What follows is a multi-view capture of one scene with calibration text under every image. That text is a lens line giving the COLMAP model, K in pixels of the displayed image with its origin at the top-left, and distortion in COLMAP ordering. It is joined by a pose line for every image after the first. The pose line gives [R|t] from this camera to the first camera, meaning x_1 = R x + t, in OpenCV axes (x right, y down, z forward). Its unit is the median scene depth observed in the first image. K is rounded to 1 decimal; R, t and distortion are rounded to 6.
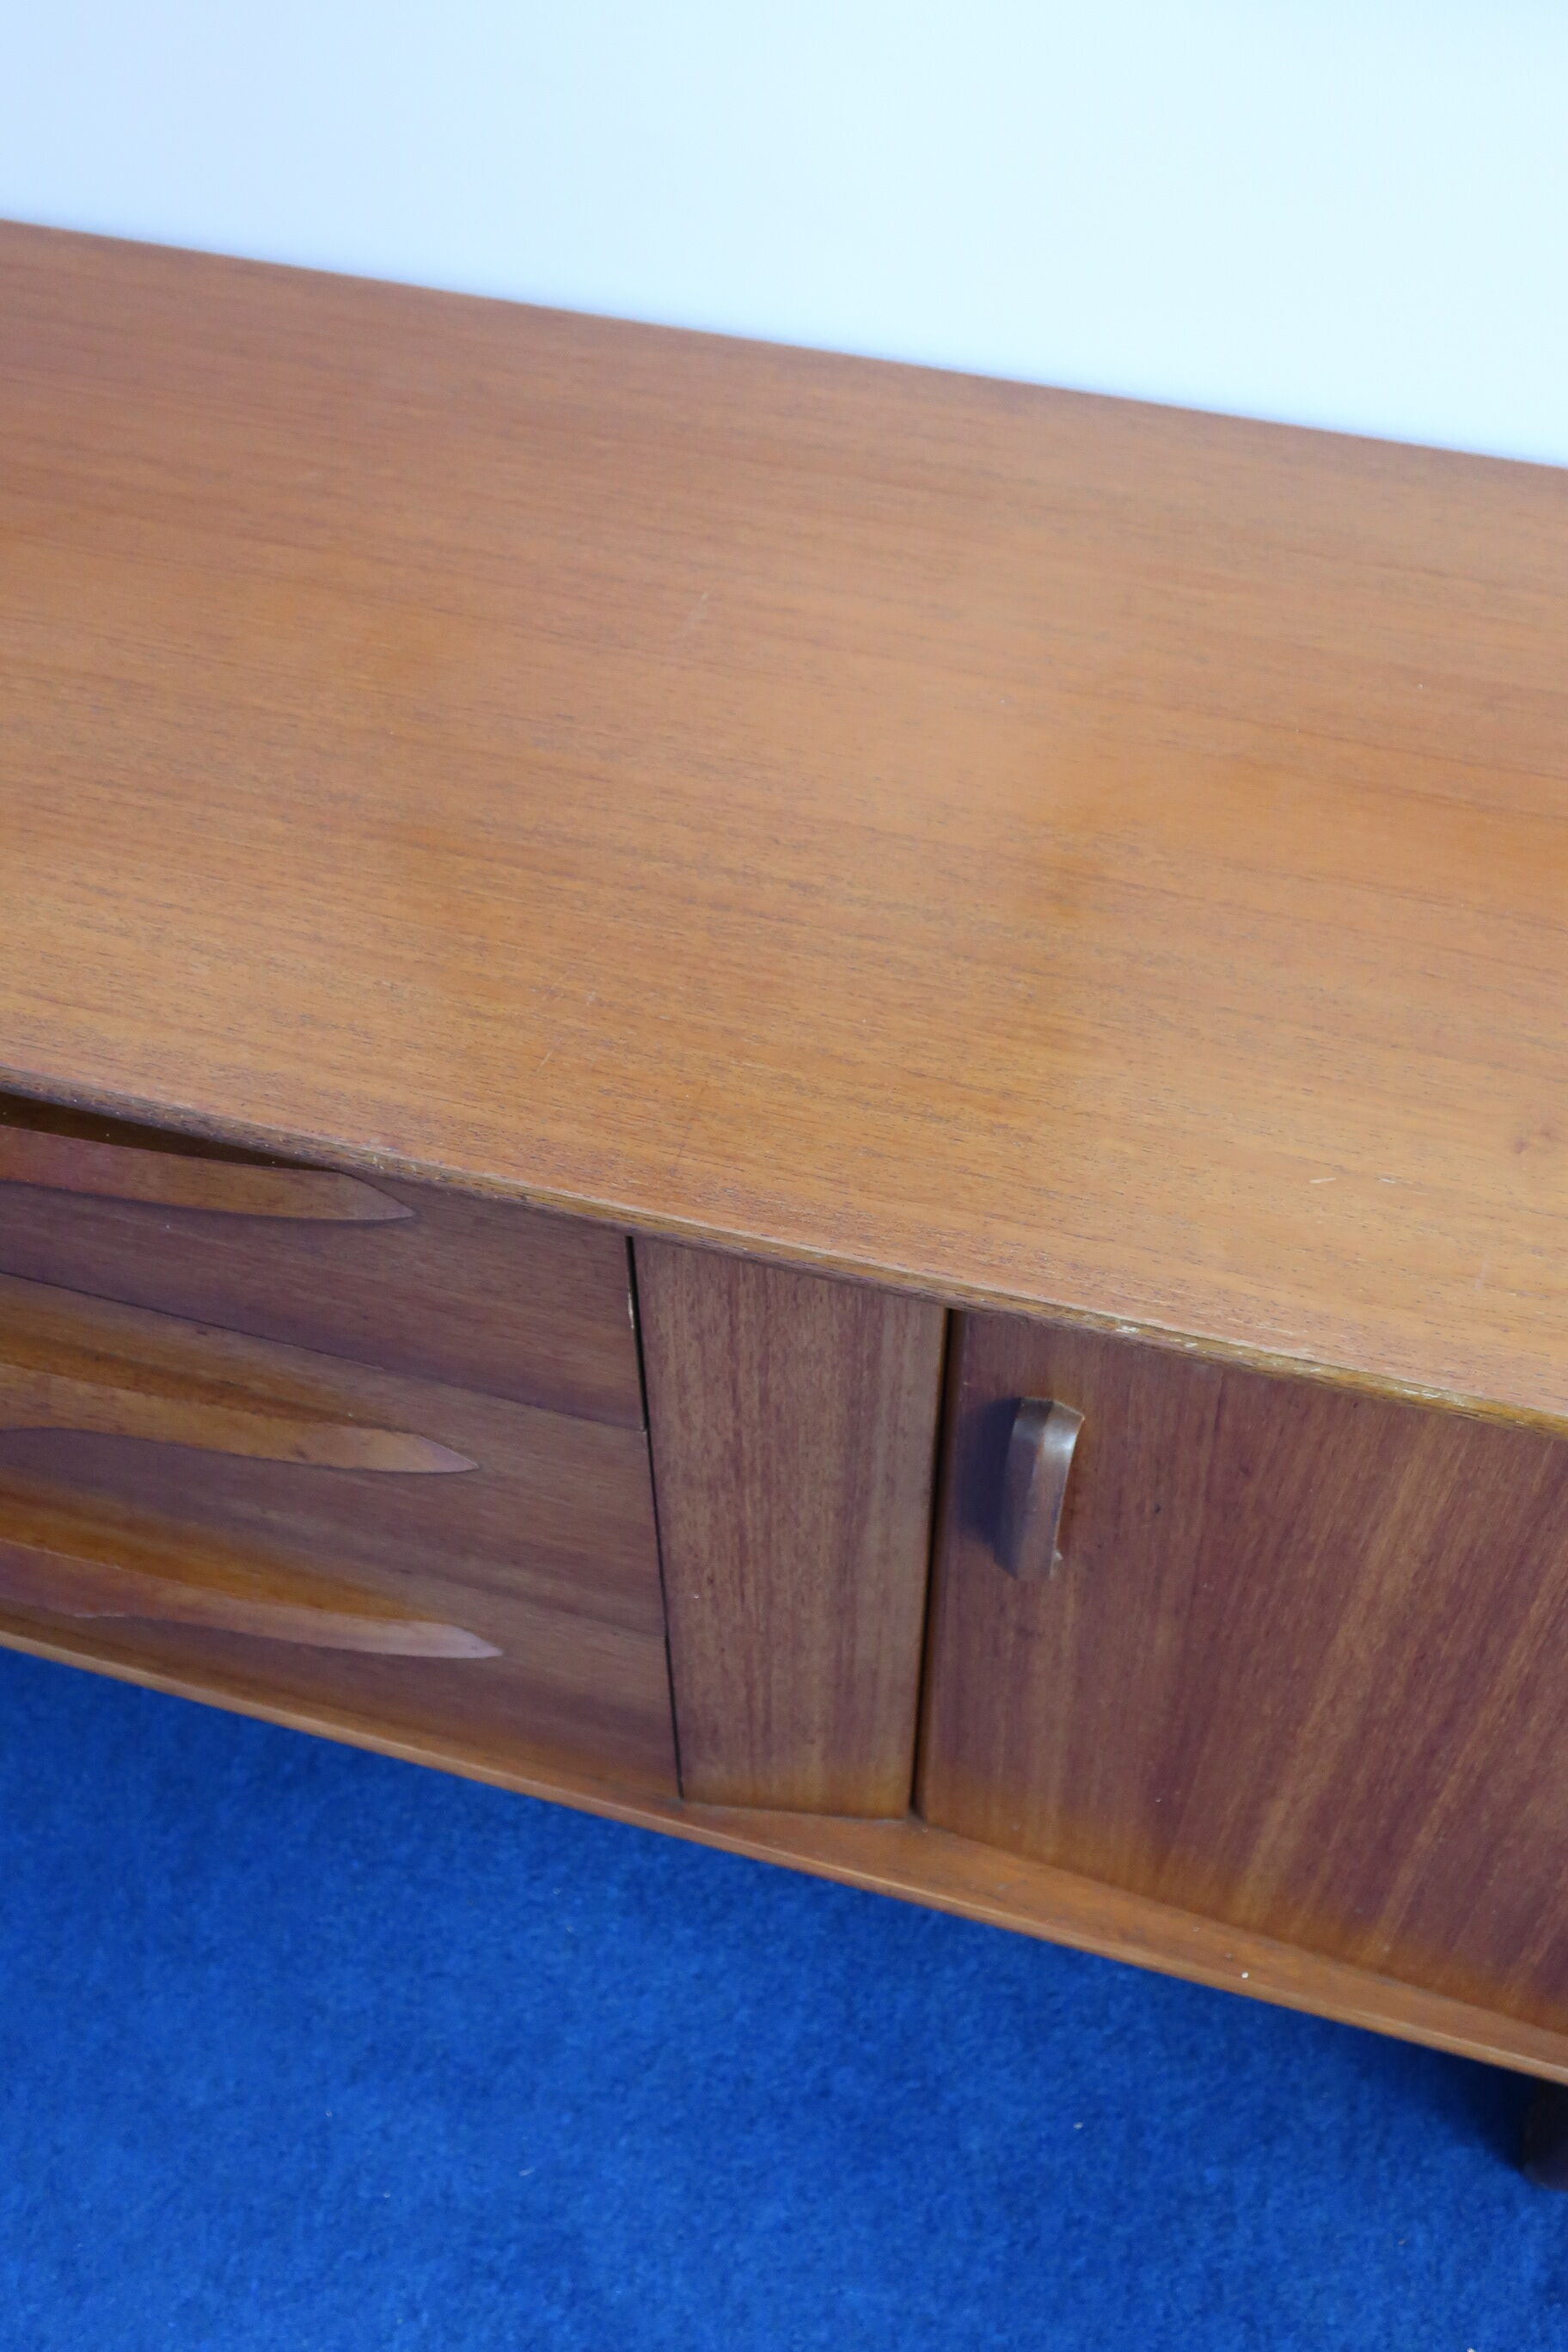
lens RADIAL K [[2442.0, 0, 784.9], [0, 2442.0, 1172.5], [0, 0, 1]] dist [-0.010142, 0.000000]
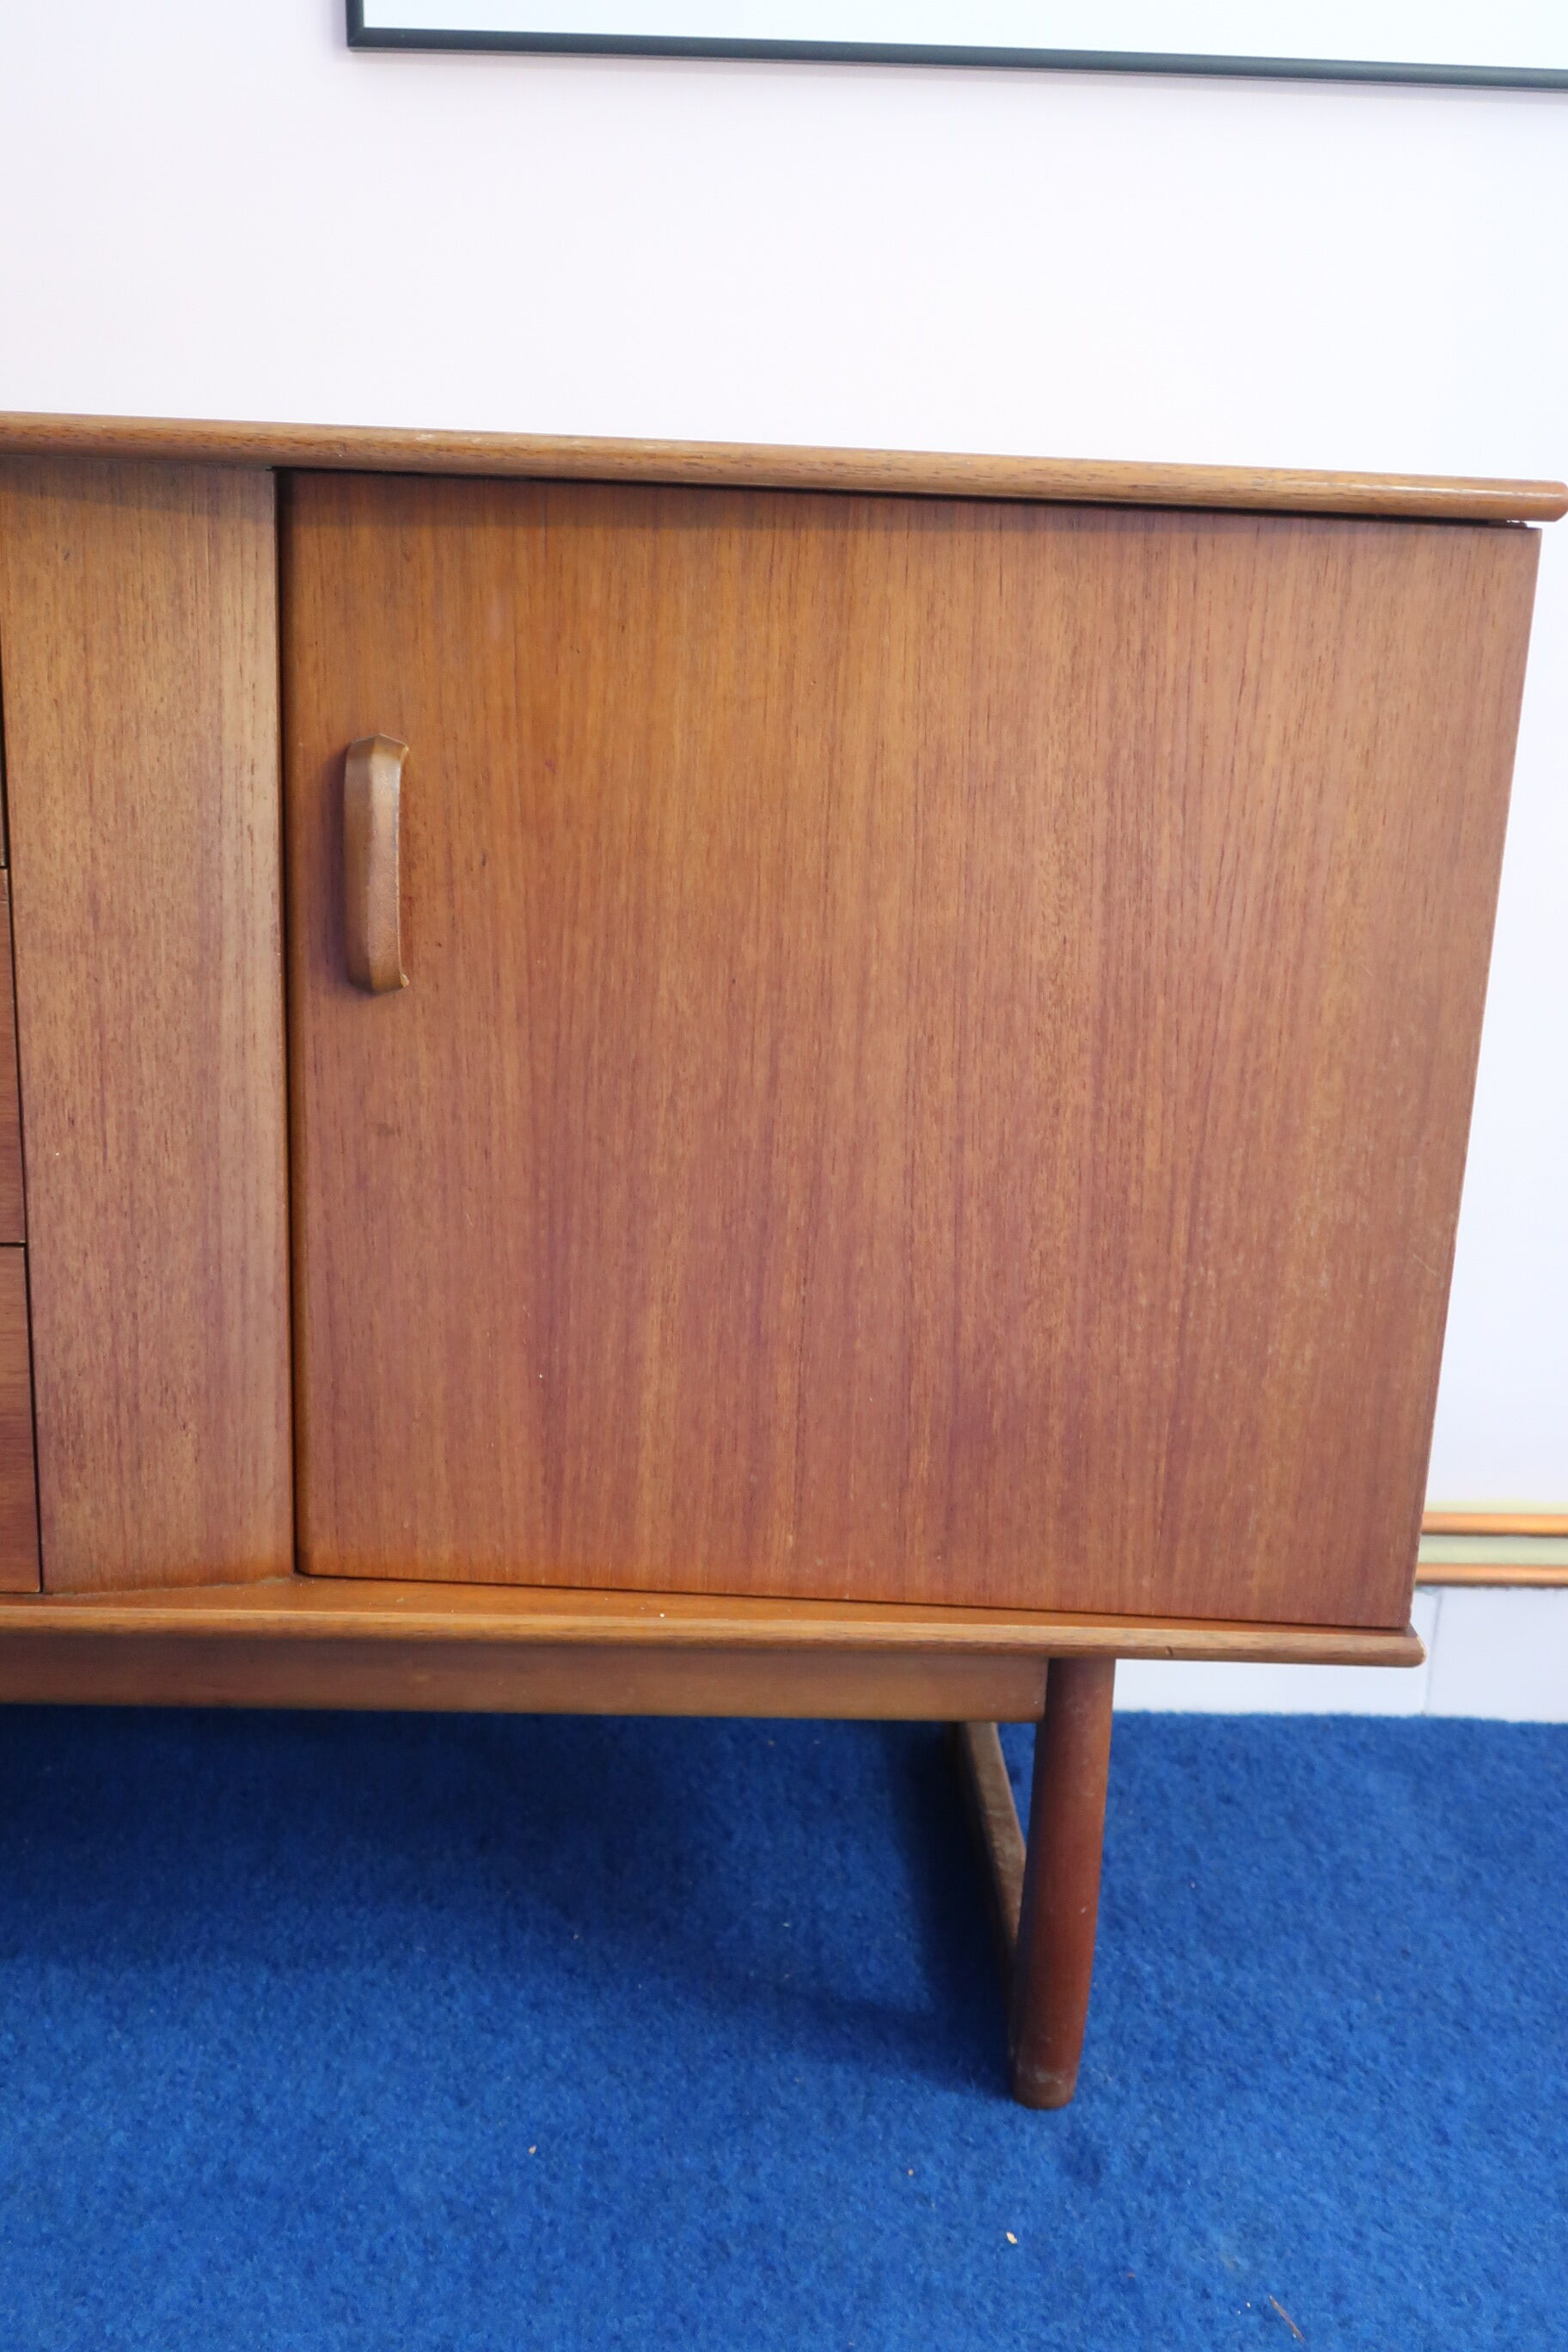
lens RADIAL K [[2442.0, 0, 788.9], [0, 2442.0, 1181.4], [0, 0, 1]] dist [-0.010142, 0.000000]
pose [[0.947302, -0.042263, 0.317543, -0.072357], [0.216258, 0.815663, -0.536588, 0.813731], [-0.236330, 0.576982, 0.781818, 0.147690]]
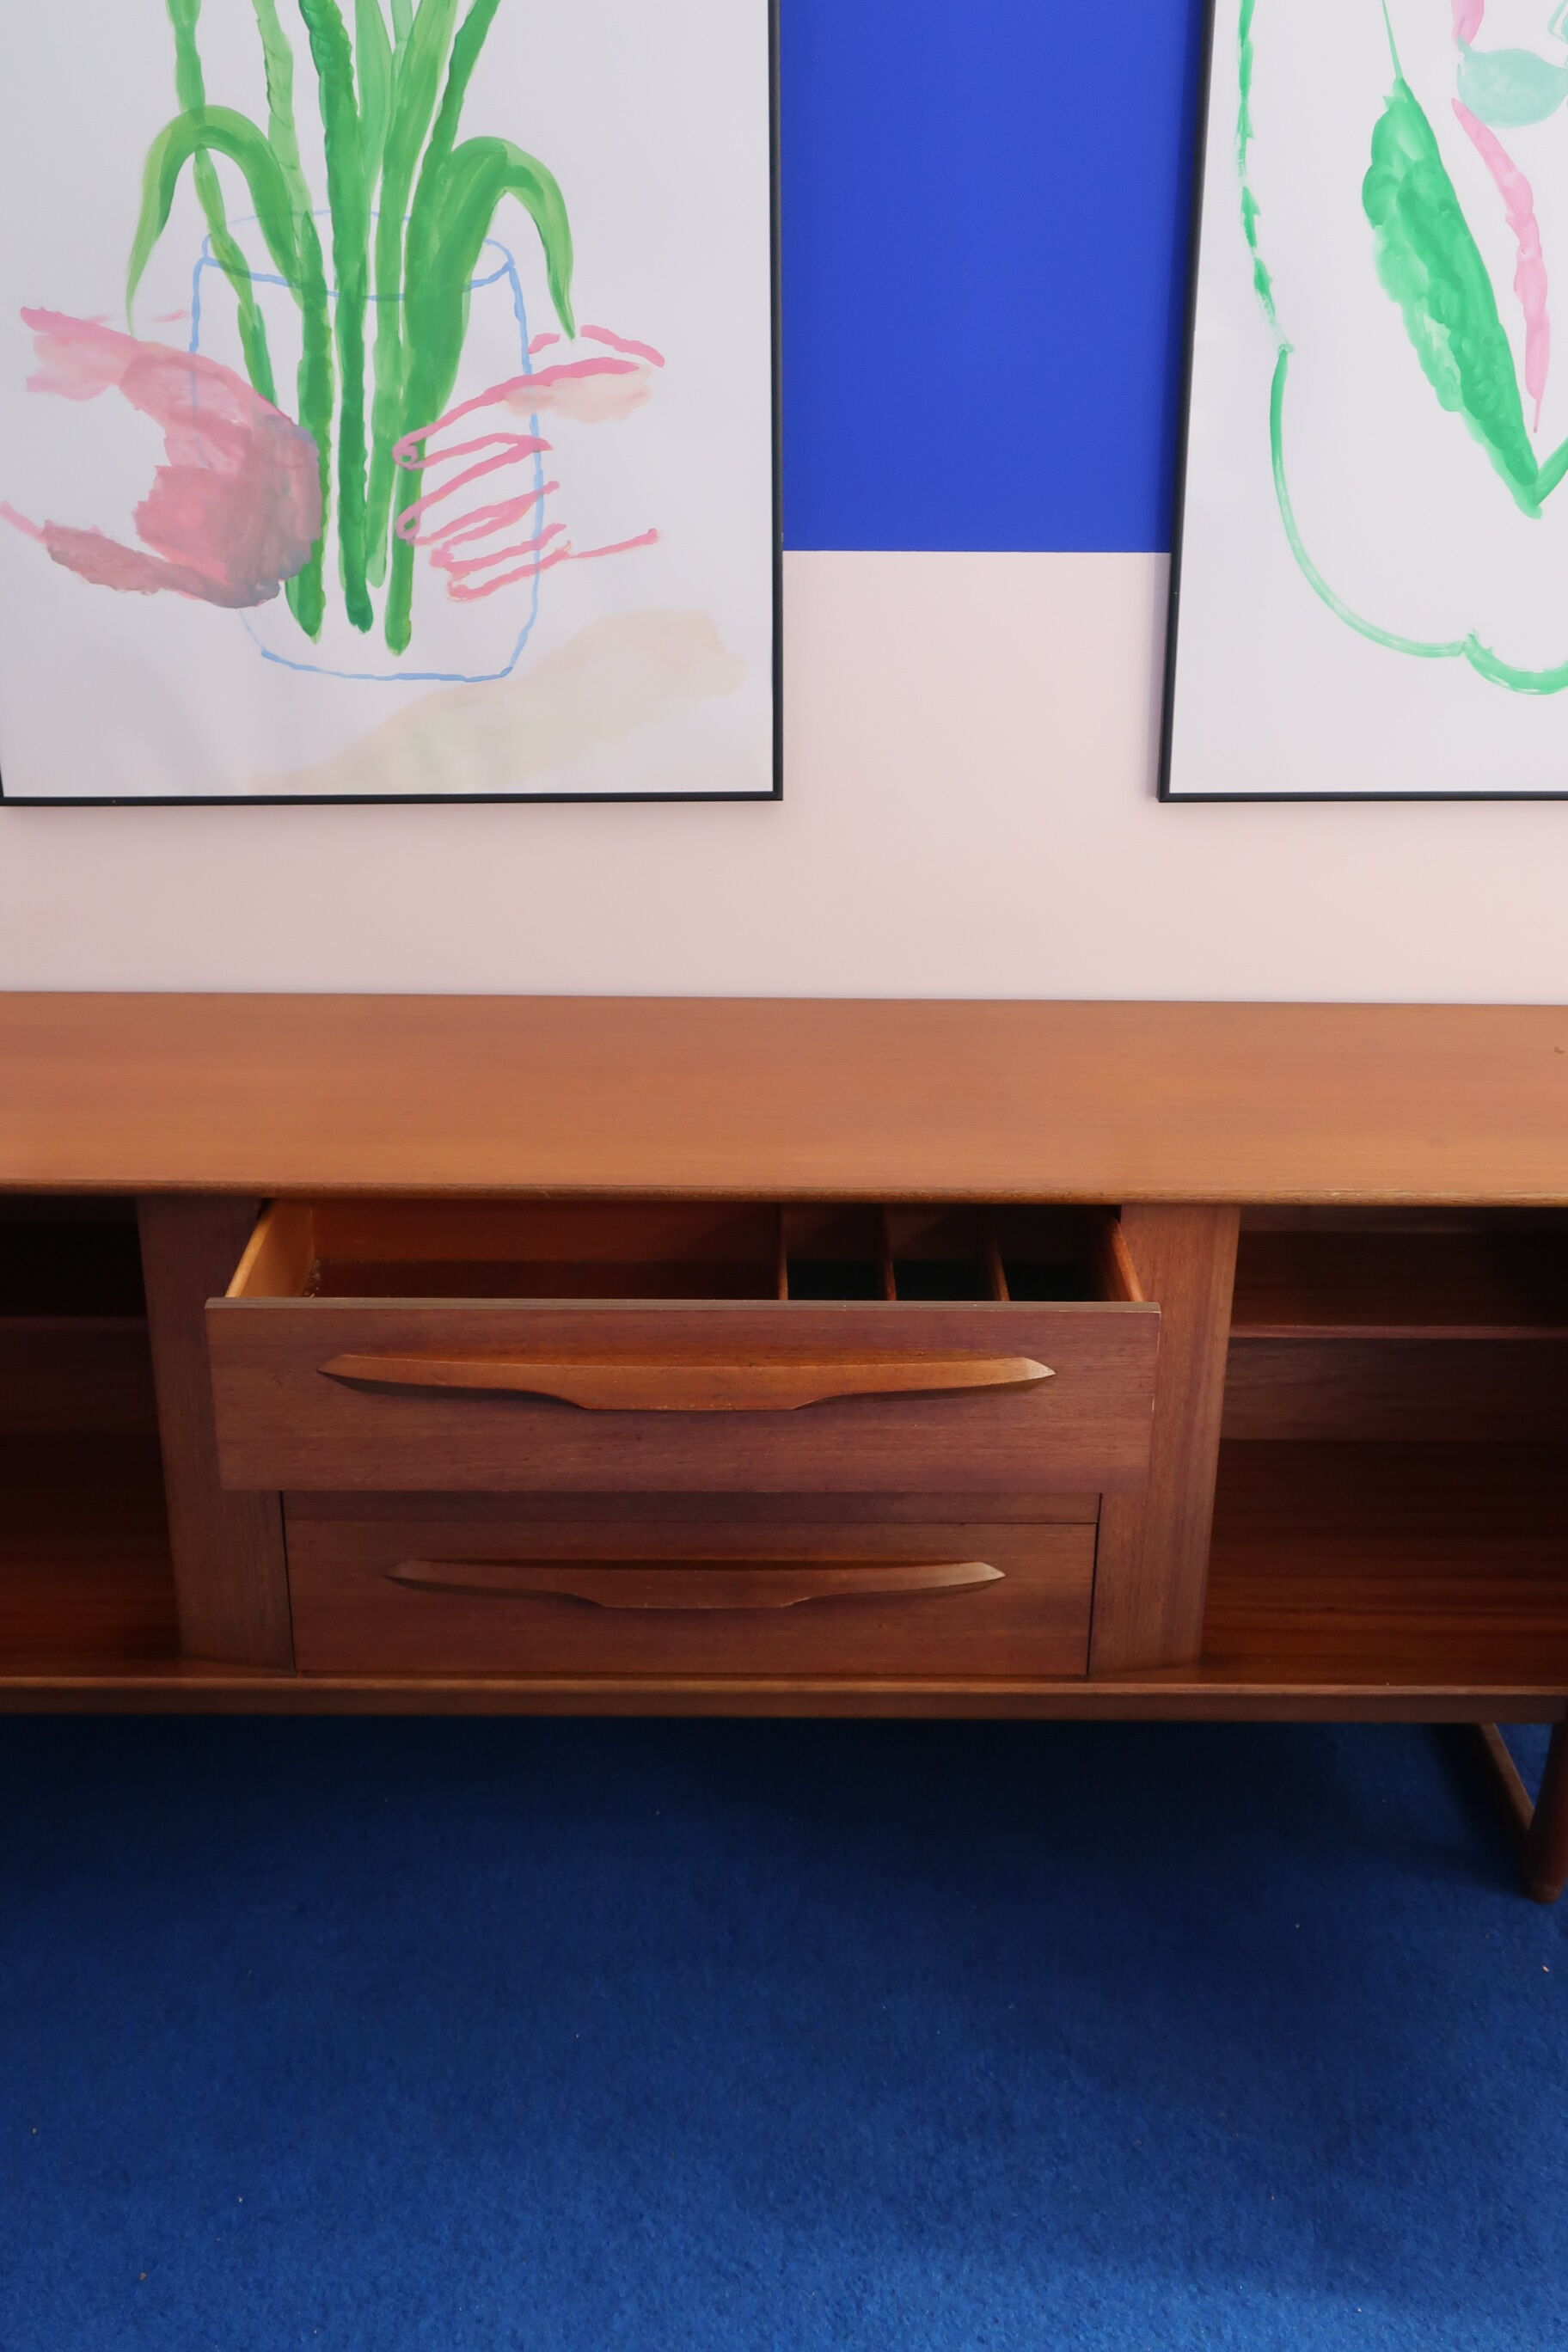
lens RADIAL K [[2442.0, 0, 786.8], [0, 2442.0, 1164.3], [0, 0, 1]] dist [-0.010142, 0.000000]
pose [[0.958448, -0.095093, 0.268952, -0.881358], [0.210211, 0.872781, -0.440528, 0.830350], [-0.192845, 0.478760, 0.856504, -0.925719]]
